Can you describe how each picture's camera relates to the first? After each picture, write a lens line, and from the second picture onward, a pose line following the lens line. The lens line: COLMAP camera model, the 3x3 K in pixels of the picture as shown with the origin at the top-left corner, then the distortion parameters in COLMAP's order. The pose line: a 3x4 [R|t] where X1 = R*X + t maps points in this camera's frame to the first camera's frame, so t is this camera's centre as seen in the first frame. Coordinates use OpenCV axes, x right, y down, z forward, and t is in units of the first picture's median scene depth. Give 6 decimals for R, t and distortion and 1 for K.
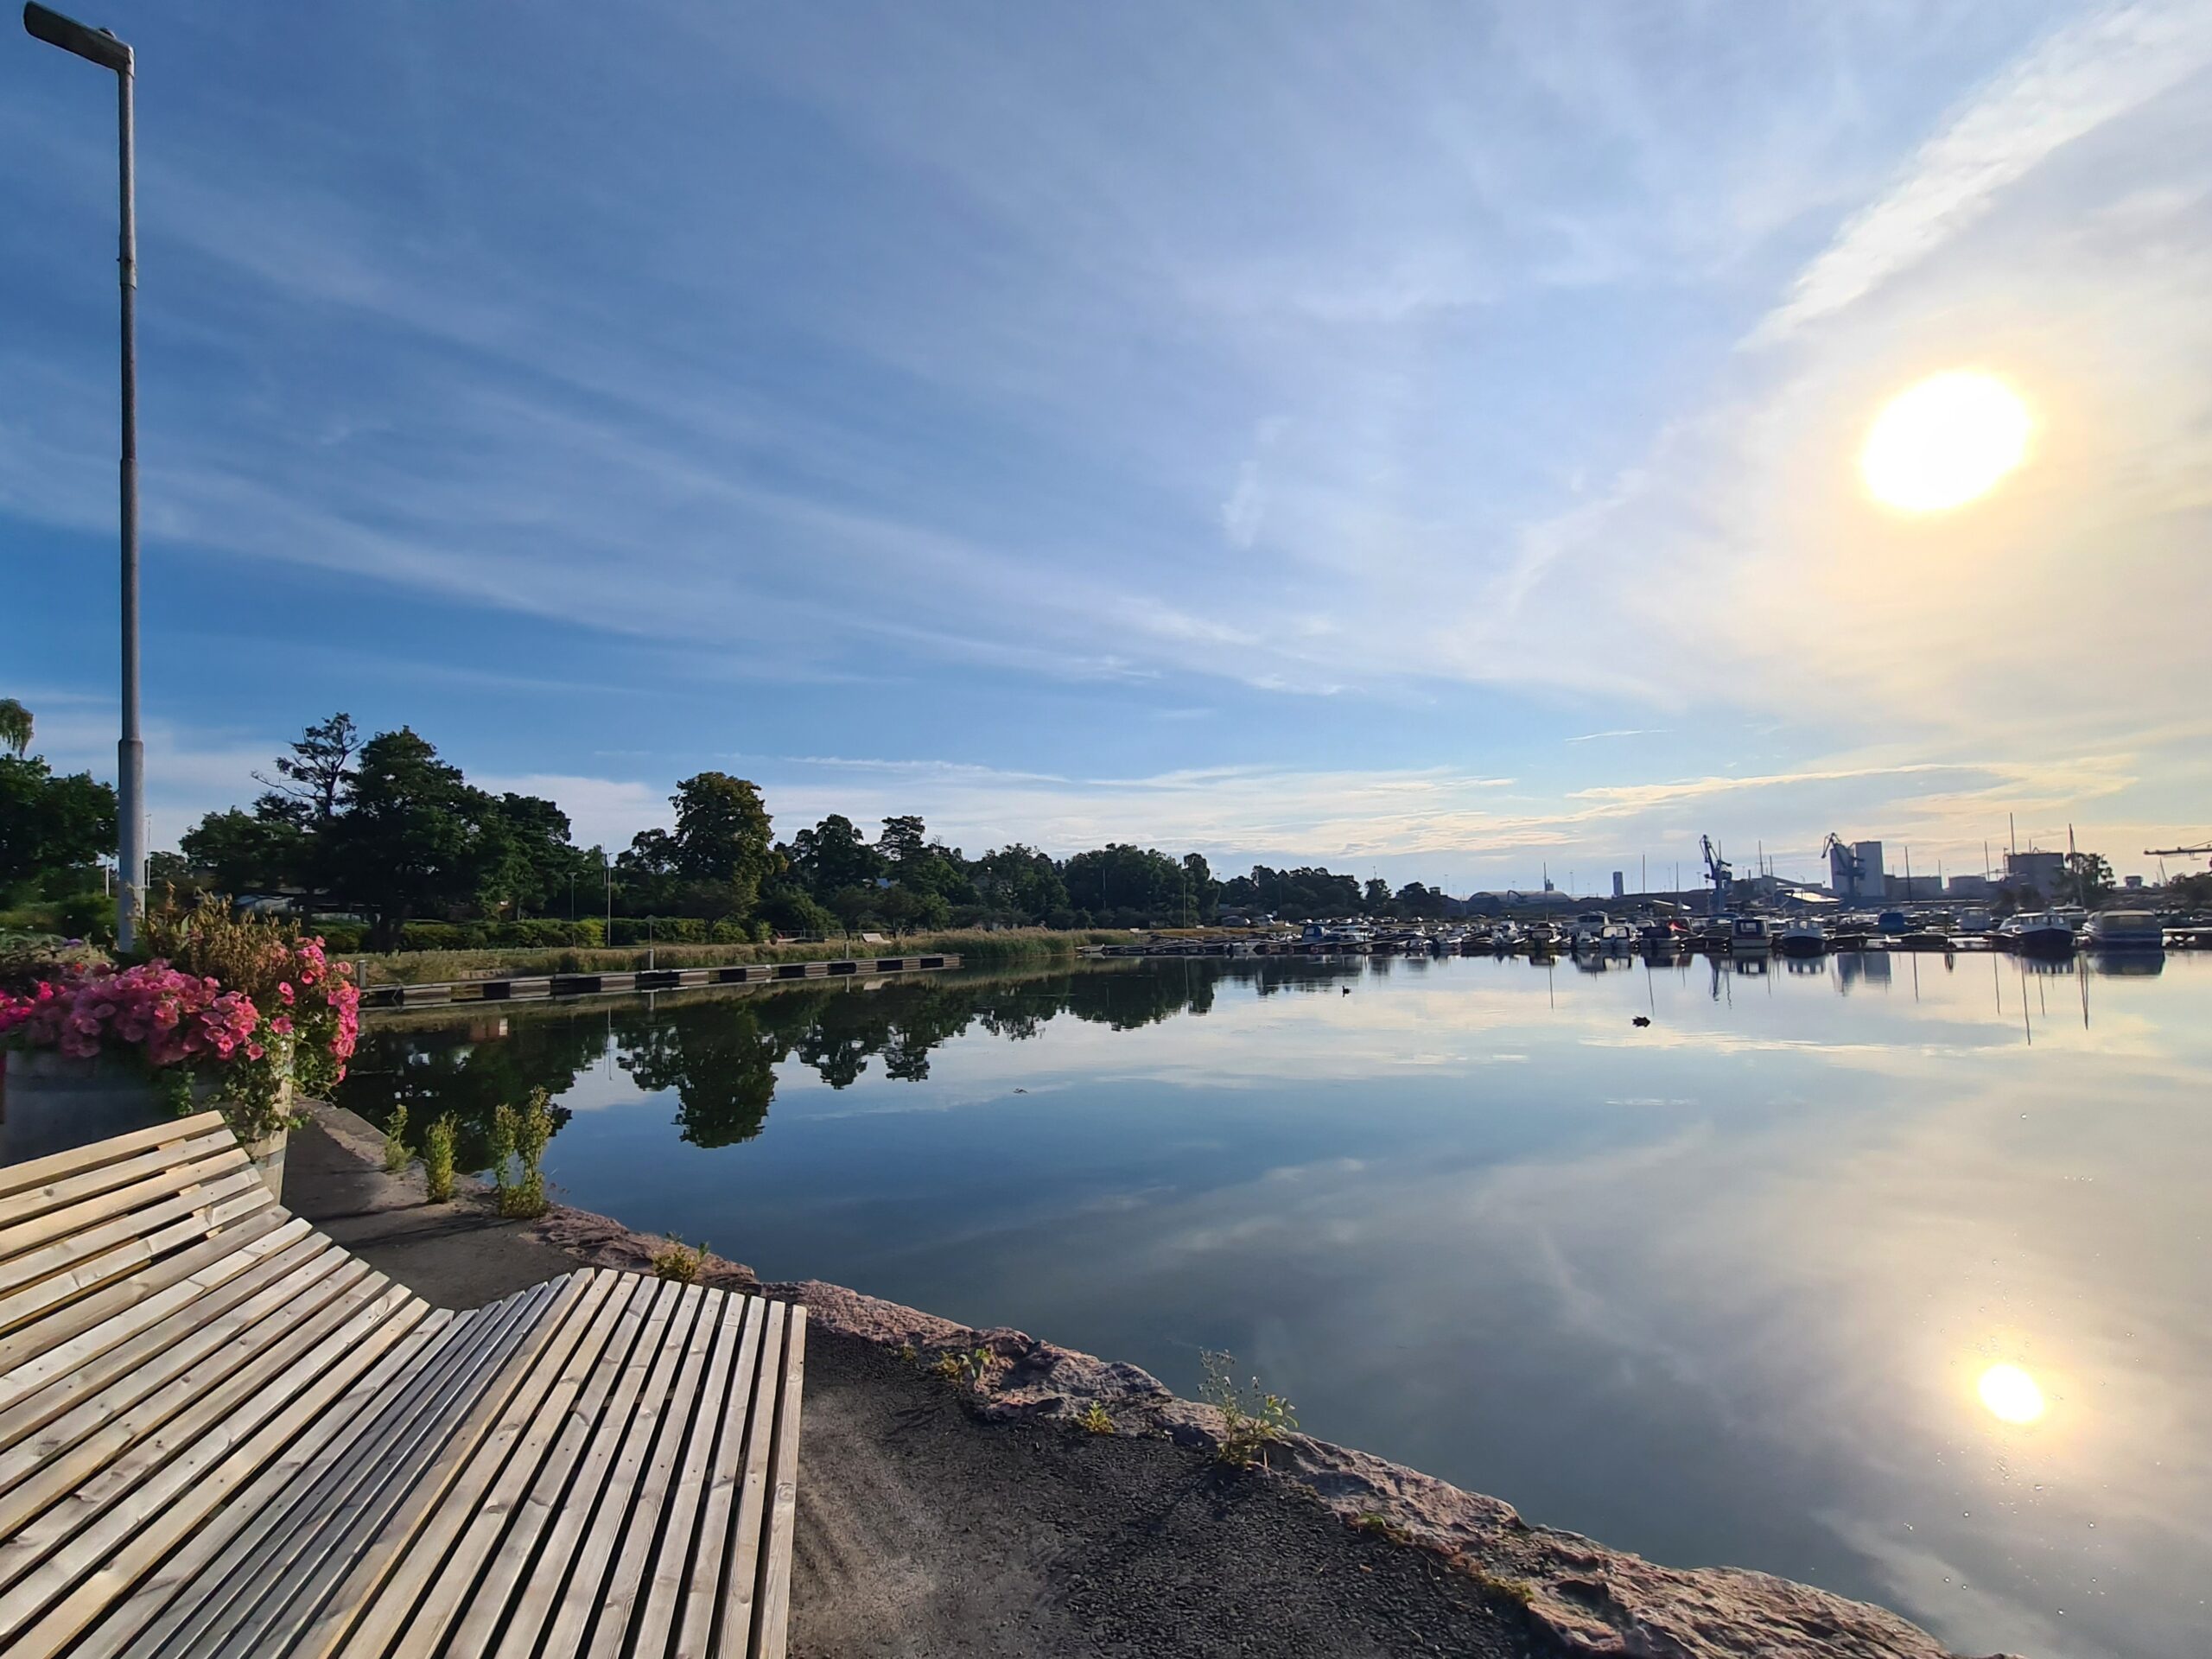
lens RADIAL K [[889.1, 0, 1102.2], [0, 889.1, 837.2], [0, 0, 1]] dist [-0.001361, -0.000010]
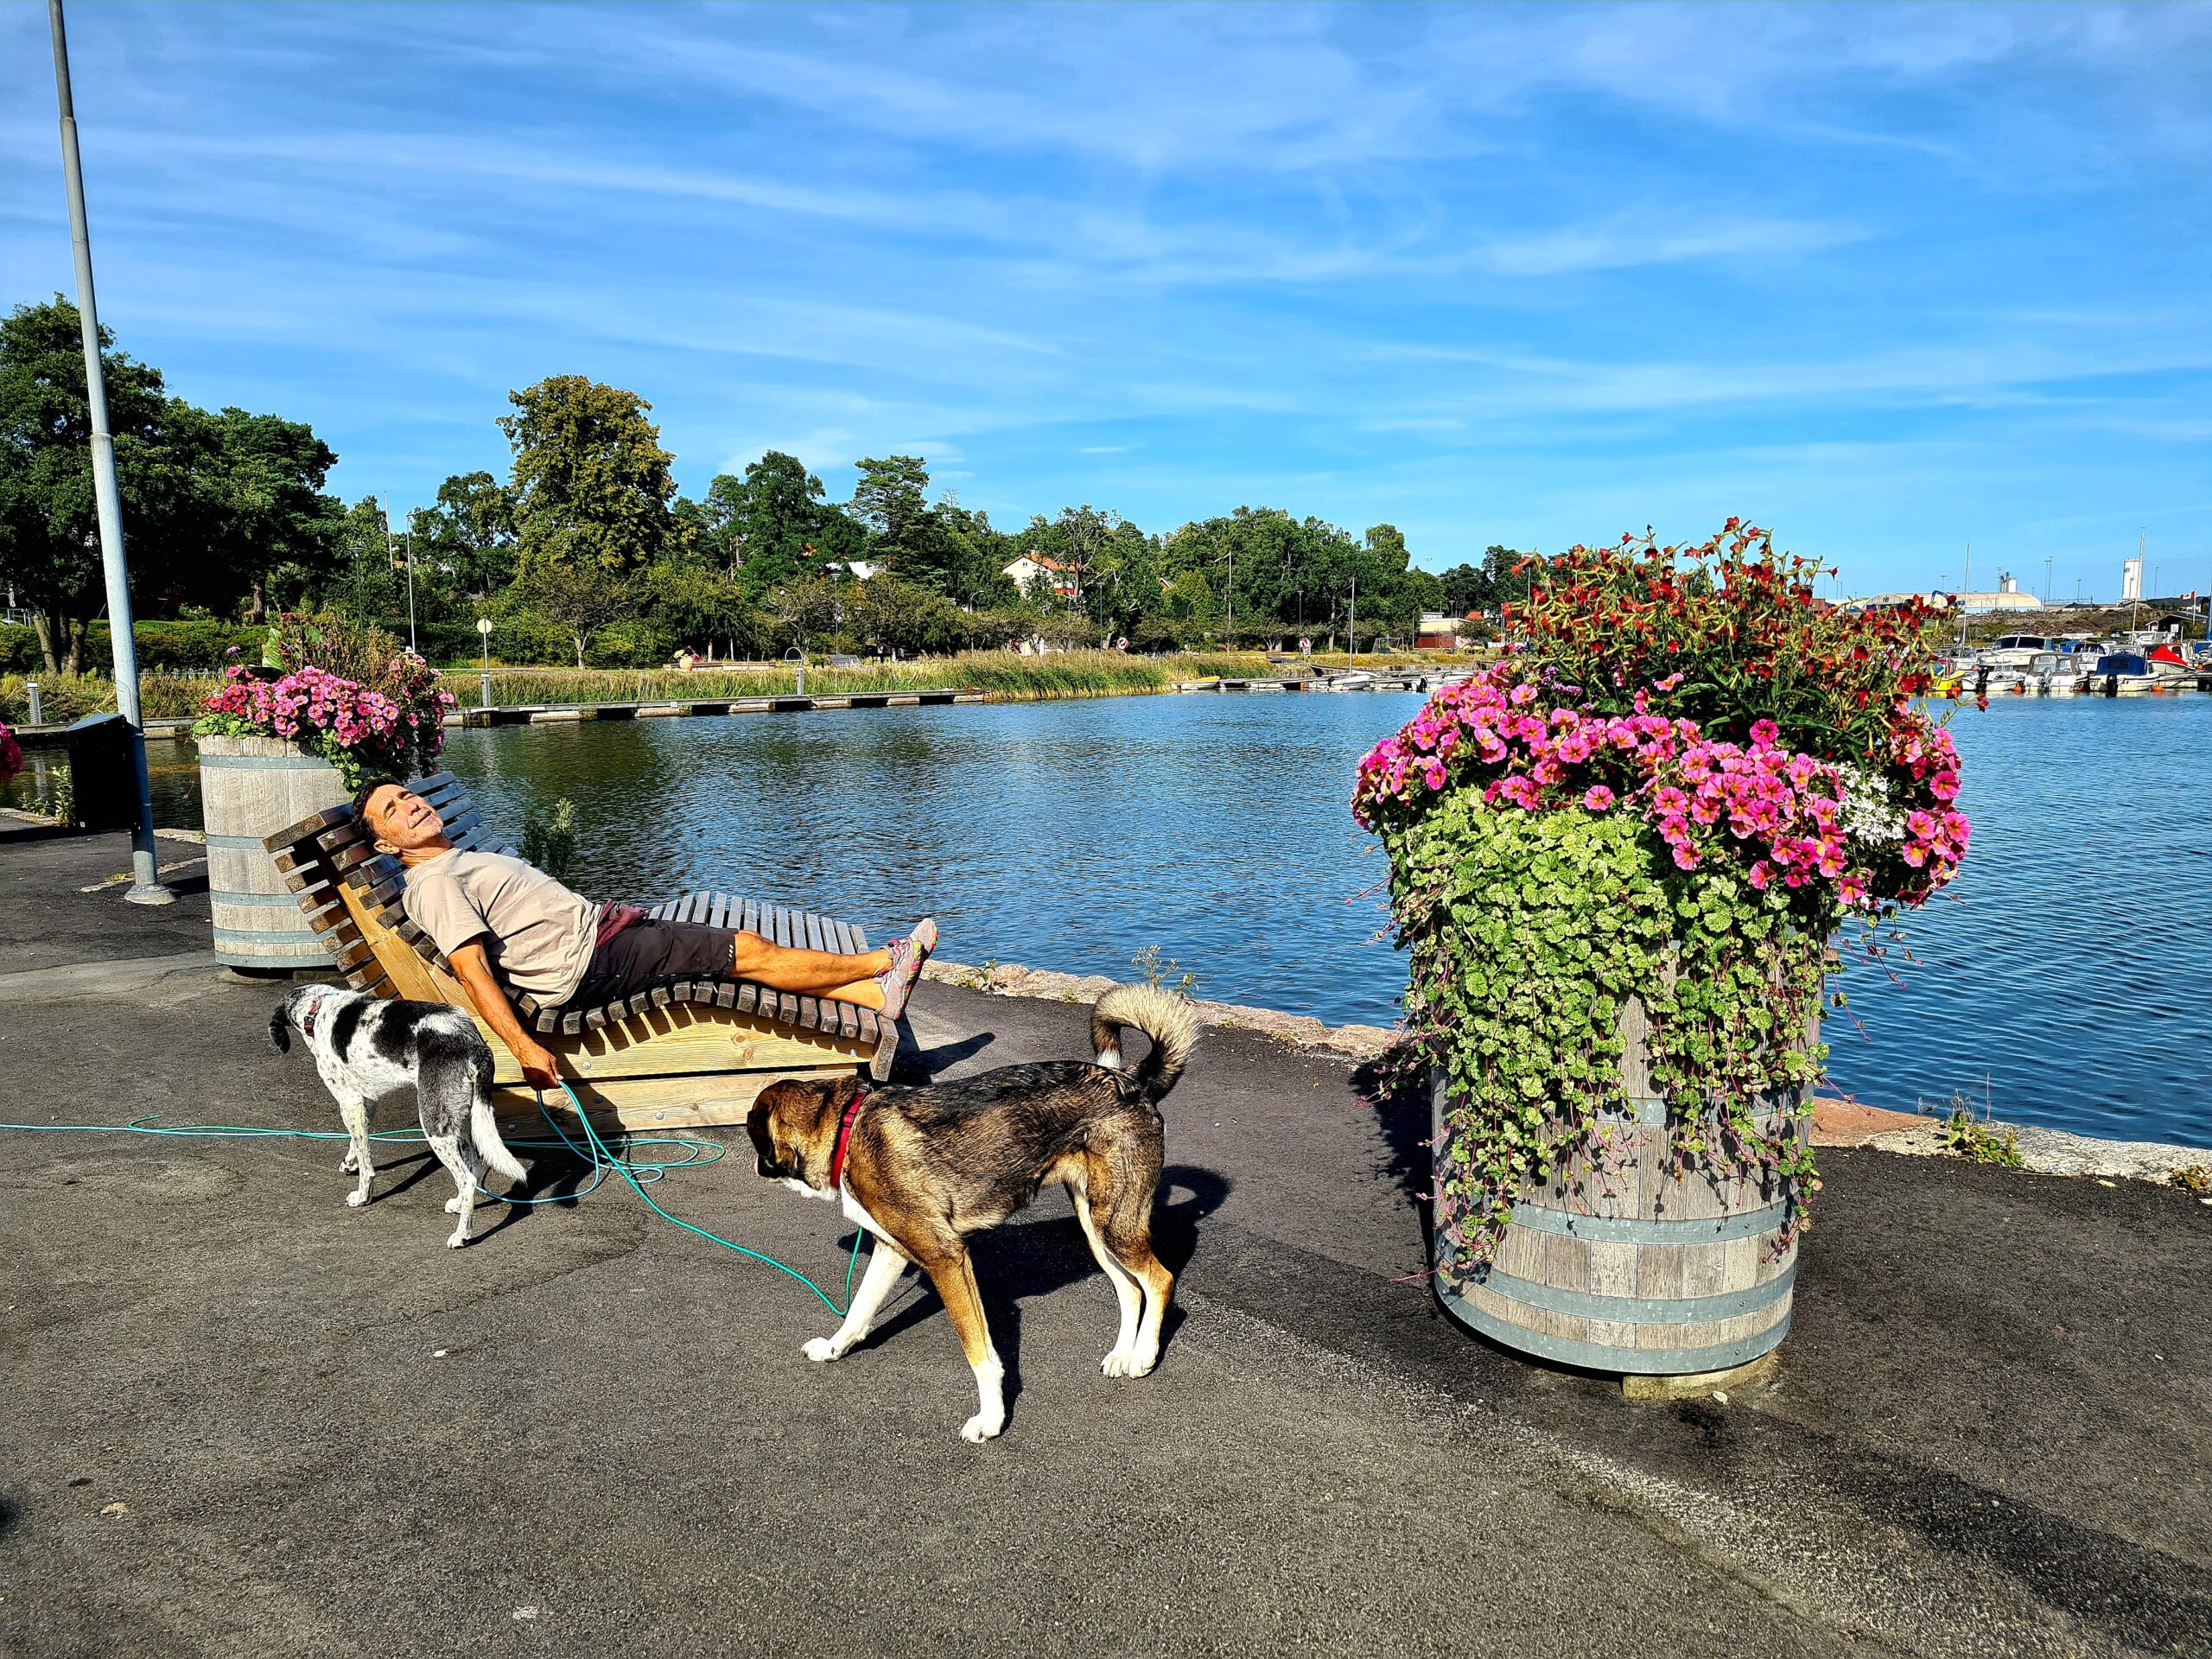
lens RADIAL K [[1679.2, 0, 1108.4], [0, 1679.2, 830.5], [0, 0, 1]] dist [0.003845, 0.002446]
pose [[0.998403, 0.020737, -0.052541, -0.016412], [-0.008833, 0.976045, 0.217392, -0.024750], [0.055790, -0.216580, 0.974669, -0.129592]]
